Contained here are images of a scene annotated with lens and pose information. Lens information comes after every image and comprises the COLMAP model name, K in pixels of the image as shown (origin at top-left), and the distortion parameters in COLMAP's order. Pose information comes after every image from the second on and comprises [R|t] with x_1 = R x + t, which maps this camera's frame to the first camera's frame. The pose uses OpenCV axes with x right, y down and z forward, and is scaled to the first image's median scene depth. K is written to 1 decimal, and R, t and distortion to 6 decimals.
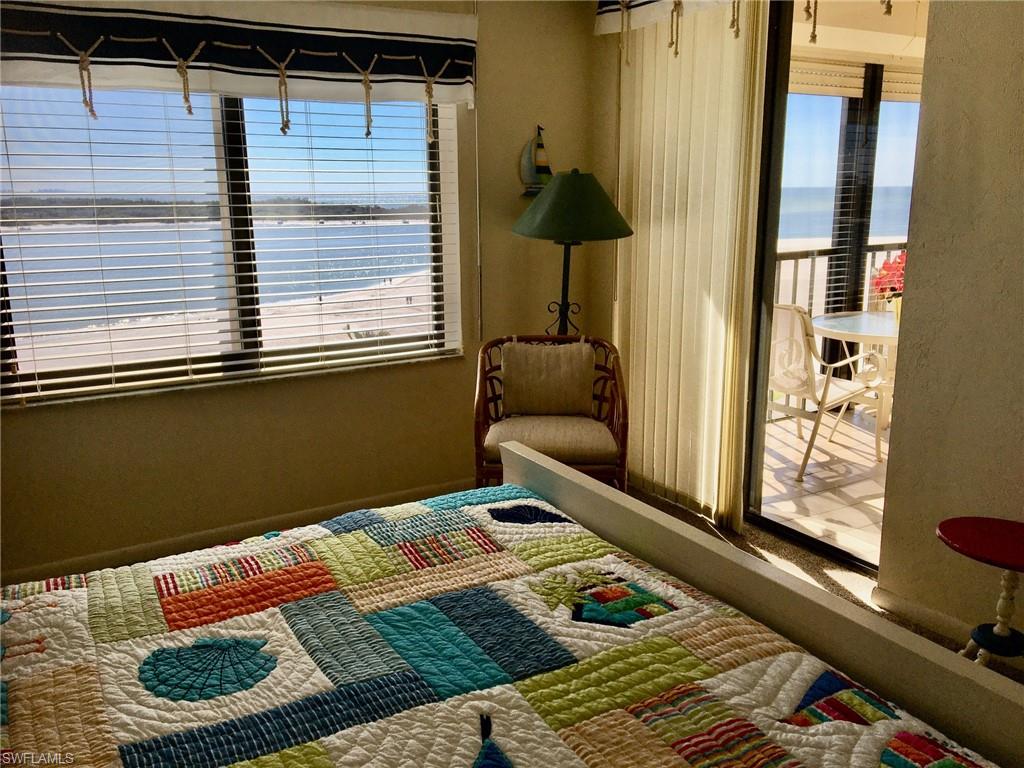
lens RADIAL K [[861.8, 0, 512.0], [0, 861.8, 384.0], [0, 0, 1]] dist [0.091656, -0.159020]
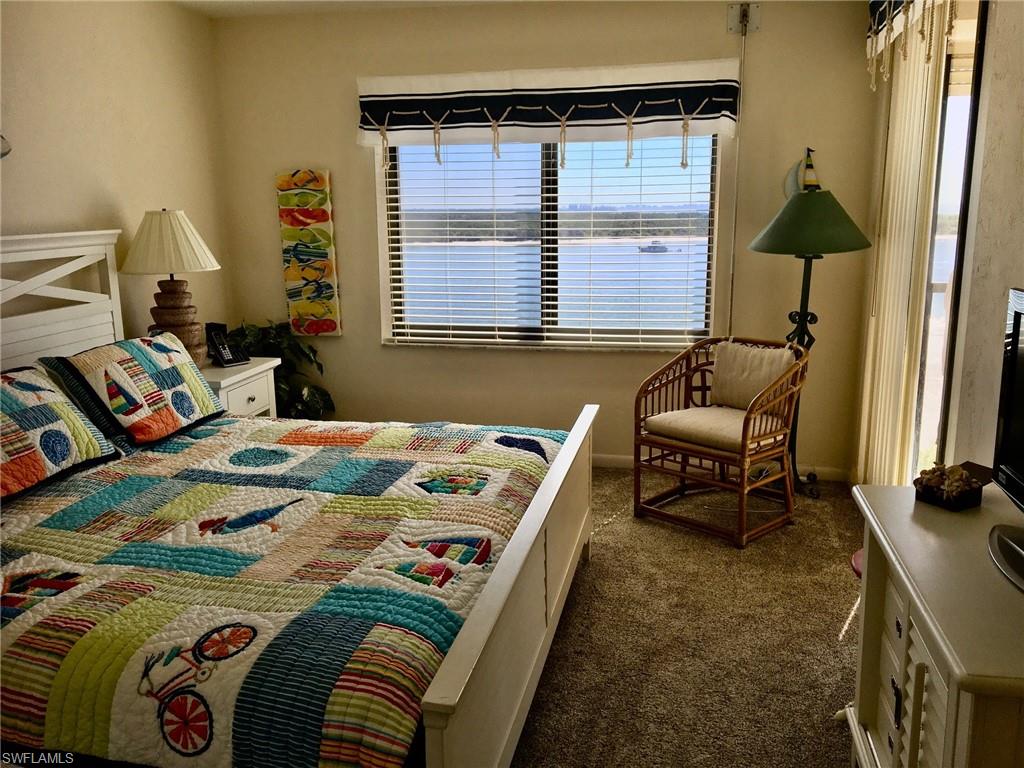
lens RADIAL K [[861.8, 0, 512.0], [0, 861.8, 384.0], [0, 0, 1]] dist [0.091656, -0.159020]
pose [[0.731493, 0.136988, -0.667946, 0.950569], [-0.147291, 0.988228, 0.041370, 0.001304], [0.665750, 0.068120, 0.743059, -0.049241]]
